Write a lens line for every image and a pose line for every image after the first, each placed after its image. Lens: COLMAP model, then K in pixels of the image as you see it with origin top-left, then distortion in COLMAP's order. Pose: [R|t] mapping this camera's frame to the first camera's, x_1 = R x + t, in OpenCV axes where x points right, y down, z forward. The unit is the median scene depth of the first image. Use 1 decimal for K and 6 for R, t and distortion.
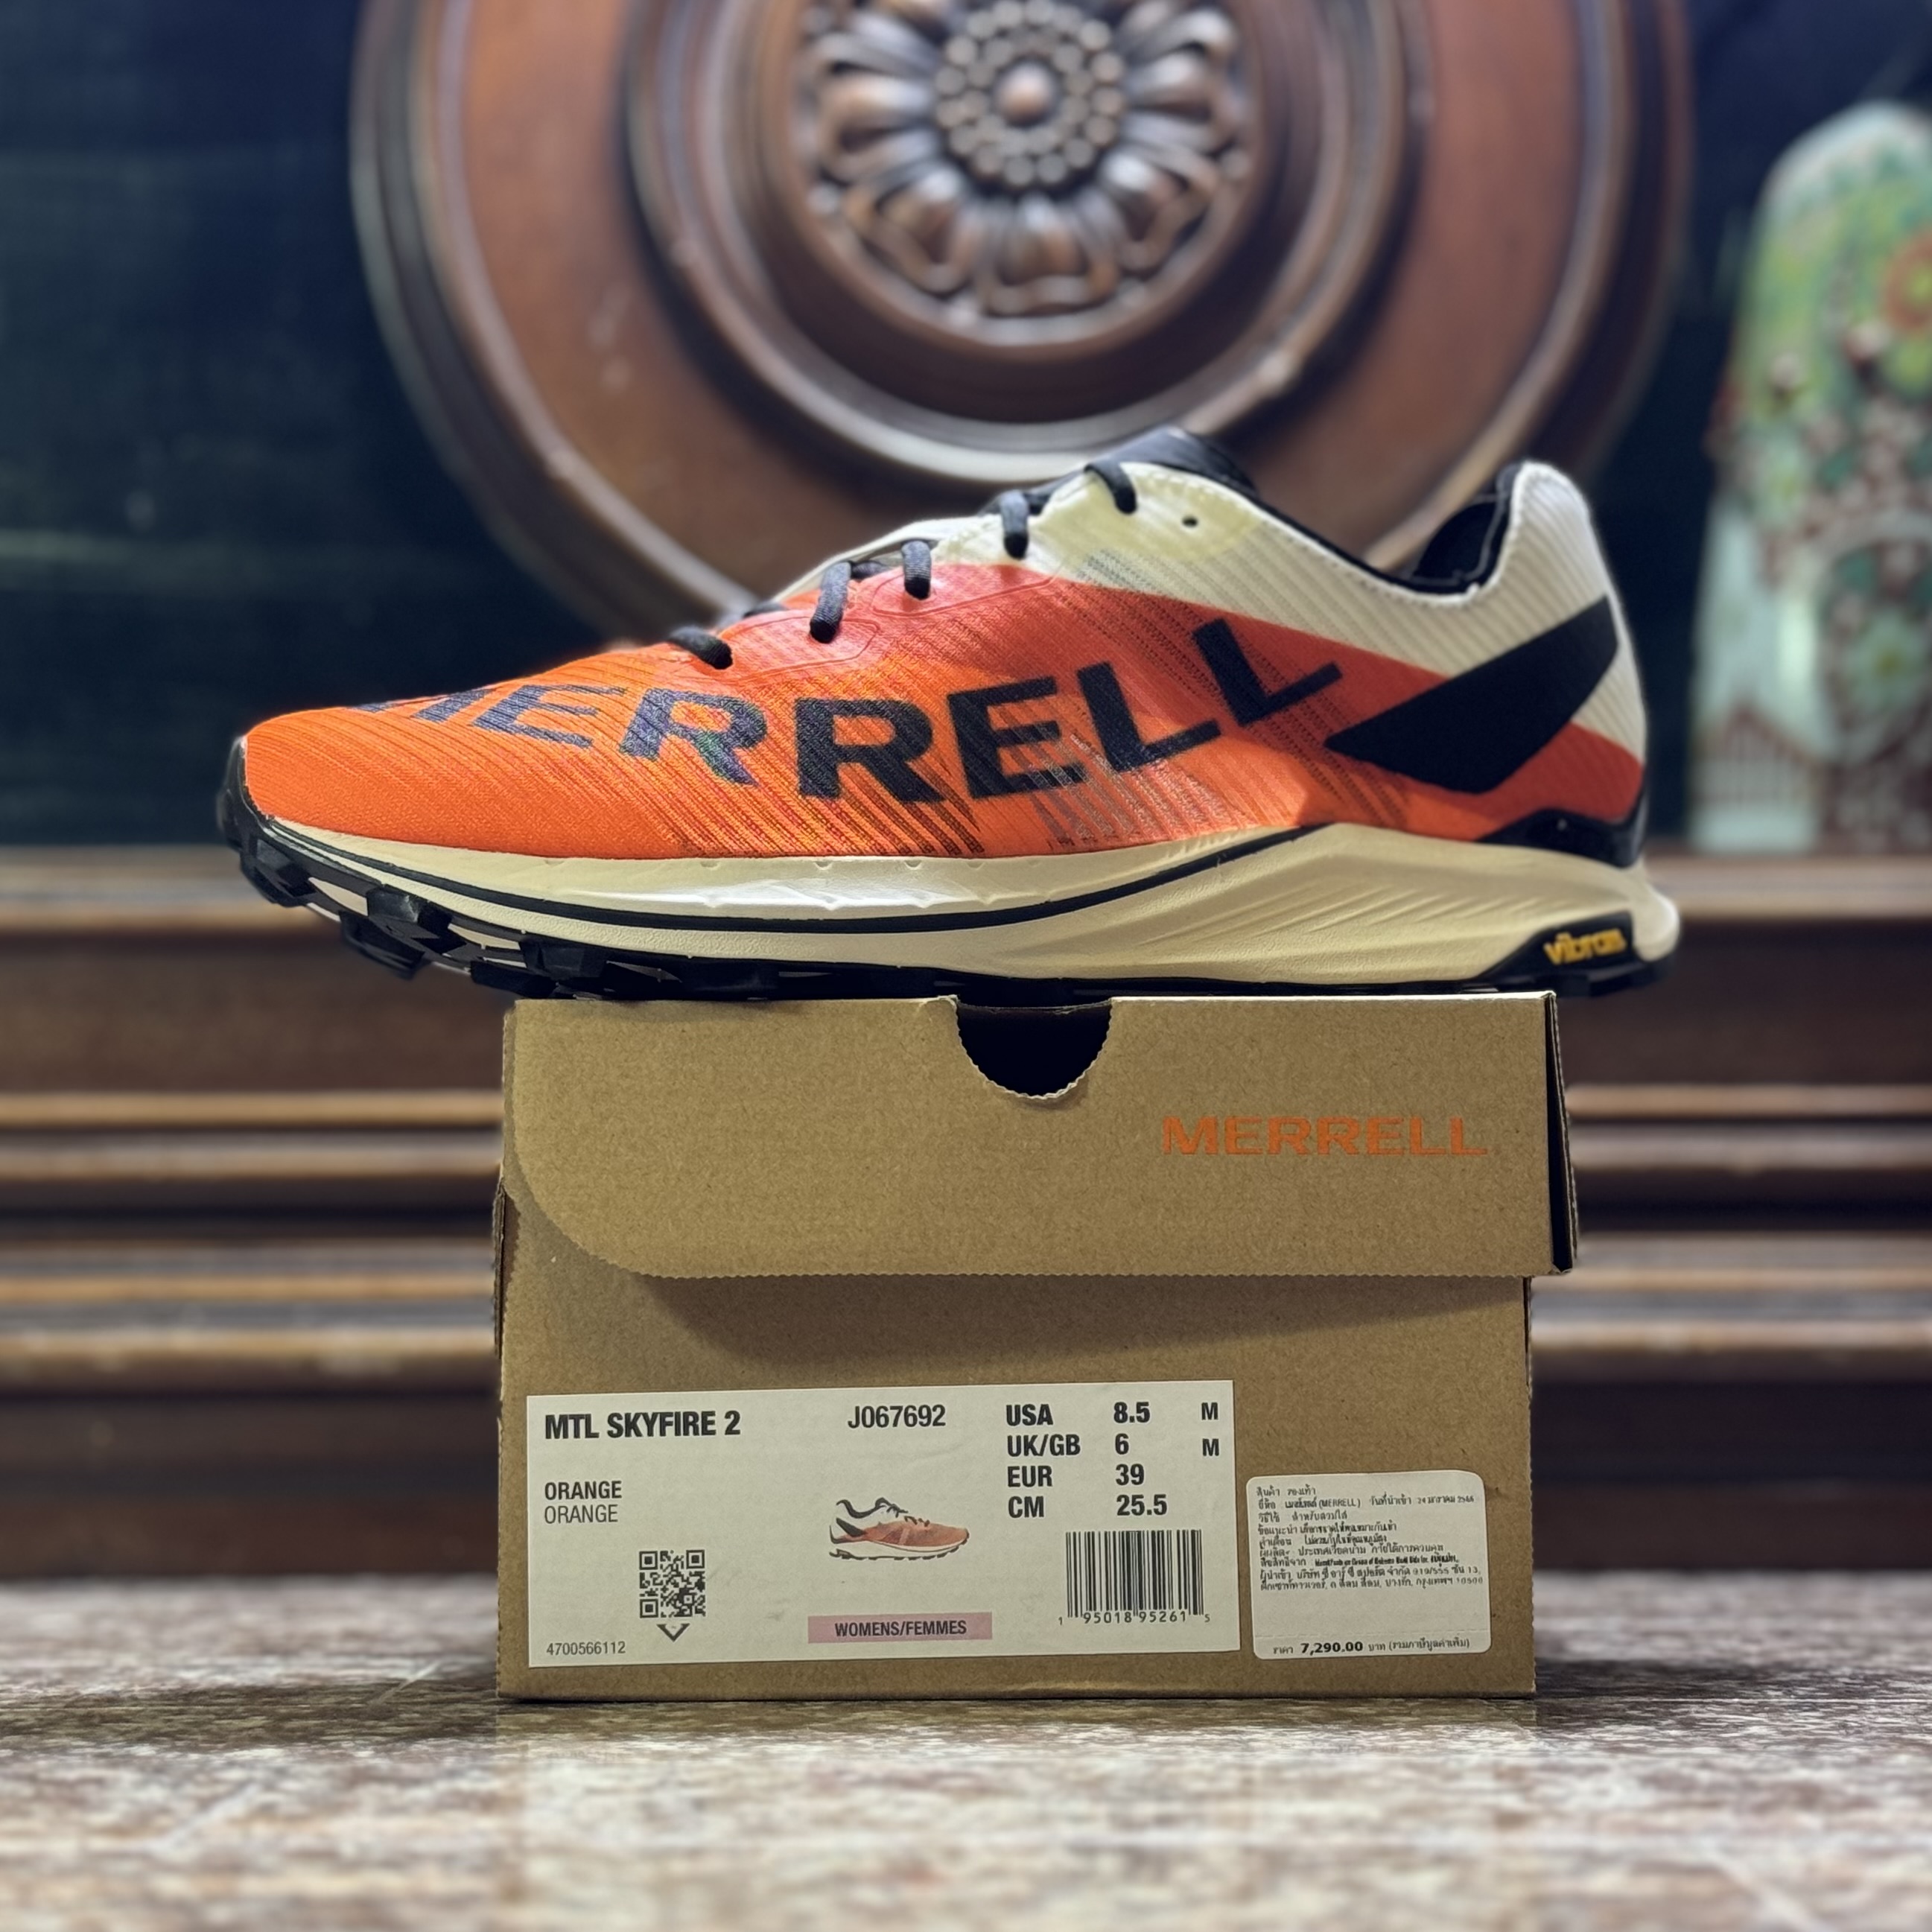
lens RADIAL K [[4312.9, 0, 959.9], [0, 4312.9, 990.2], [0, 0, 1]] dist [0.160028, -0.077829]
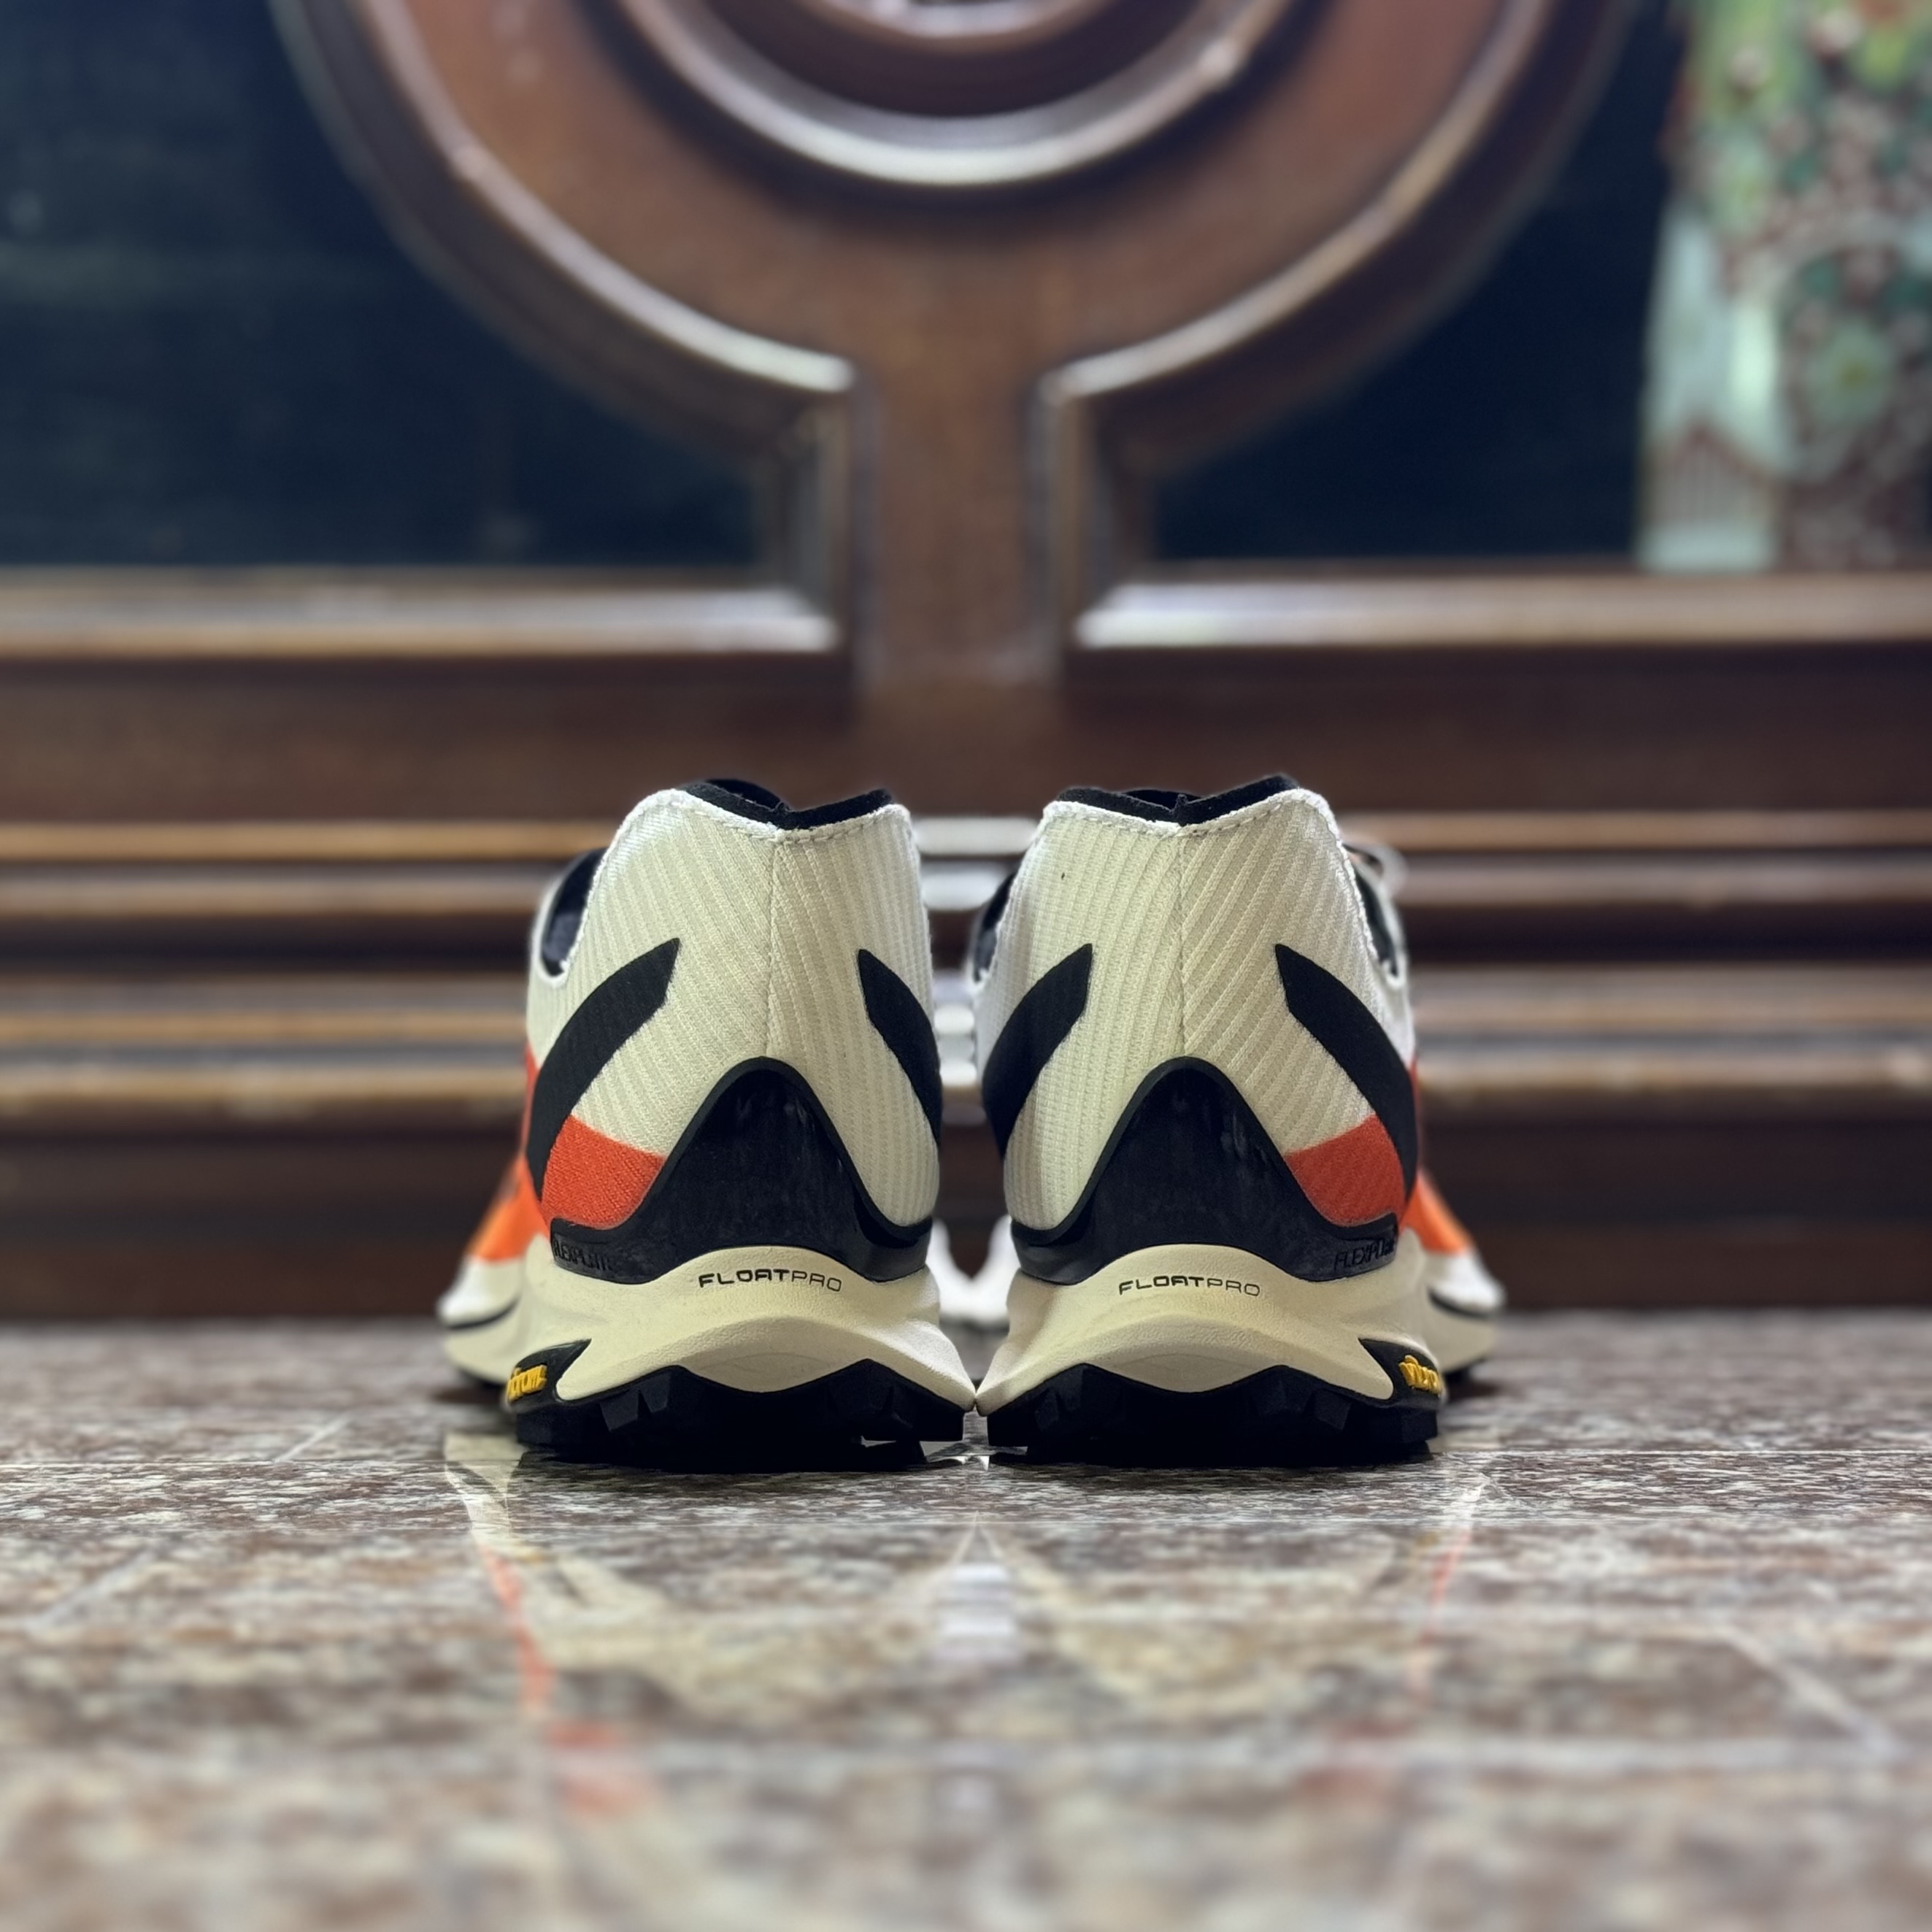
lens RADIAL K [[4069.8, 0, 910.5], [0, 4069.8, 1045.6], [0, 0, 1]] dist [0.146451, -0.055337]
pose [[0.999948, -0.002577, 0.009910, -0.006379], [0.001858, 0.997415, 0.071831, 0.010716], [-0.010070, -0.071809, 0.997368, 0.124624]]
